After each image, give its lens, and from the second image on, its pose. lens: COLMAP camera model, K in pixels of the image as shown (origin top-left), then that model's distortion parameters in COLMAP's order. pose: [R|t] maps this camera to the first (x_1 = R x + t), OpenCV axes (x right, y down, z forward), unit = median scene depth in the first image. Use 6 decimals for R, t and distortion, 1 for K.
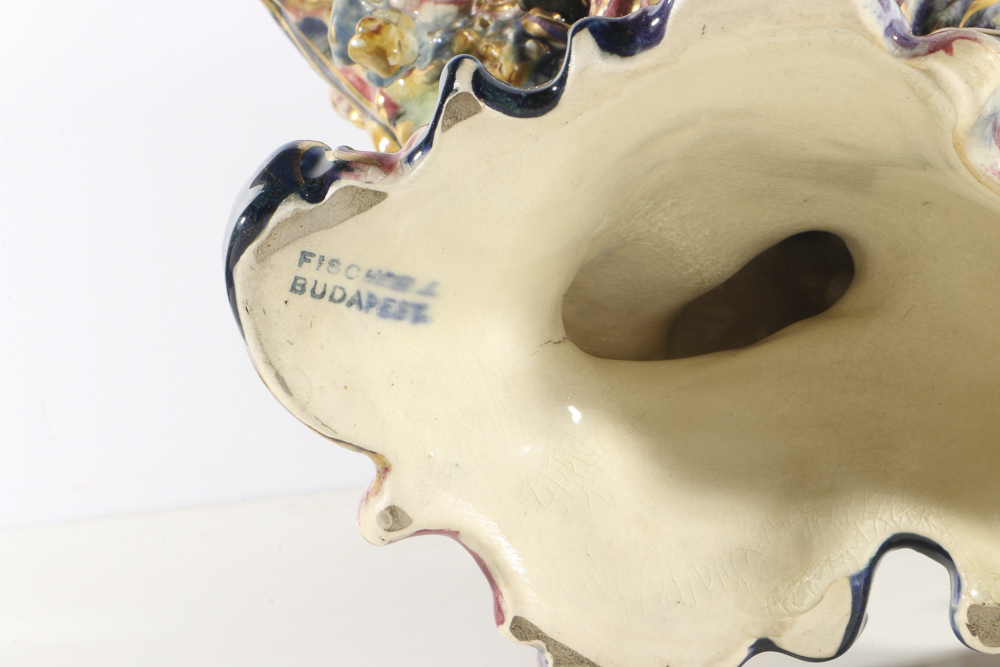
lens RADIAL K [[2104.1, 0, 504.6], [0, 2104.1, 336.7], [0, 0, 1]] dist [0.052639, 0.000000]
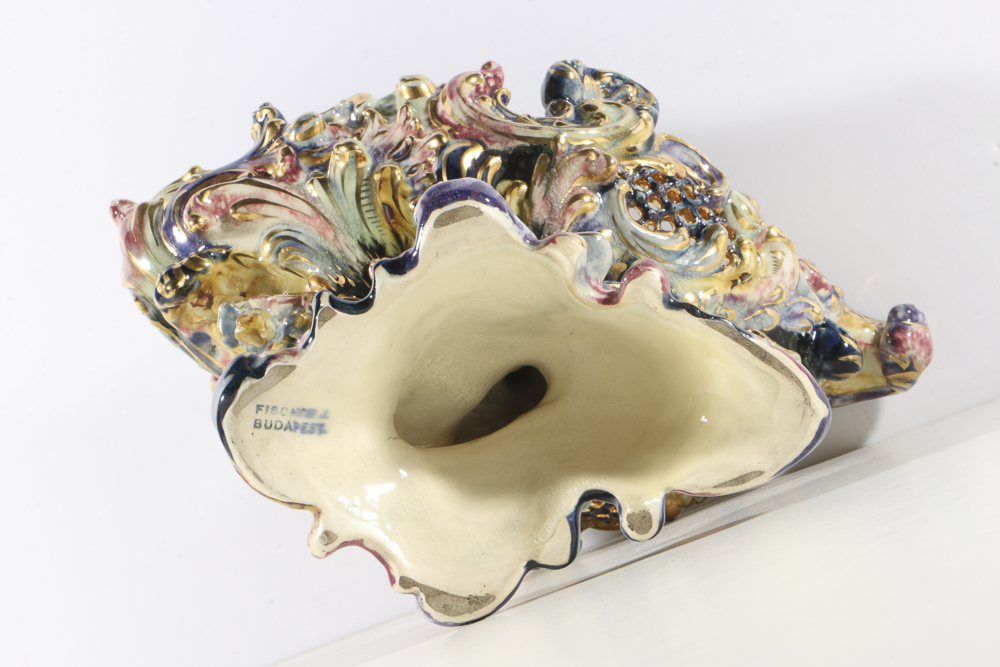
lens RADIAL K [[2196.4, 0, 498.8], [0, 2196.4, 331.2], [0, 0, 1]] dist [0.187208, 0.000000]
pose [[0.976822, -0.180208, 0.115513, -0.098334], [0.198767, 0.963918, -0.177070, 0.290512], [-0.079436, 0.195926, 0.977396, -0.989826]]
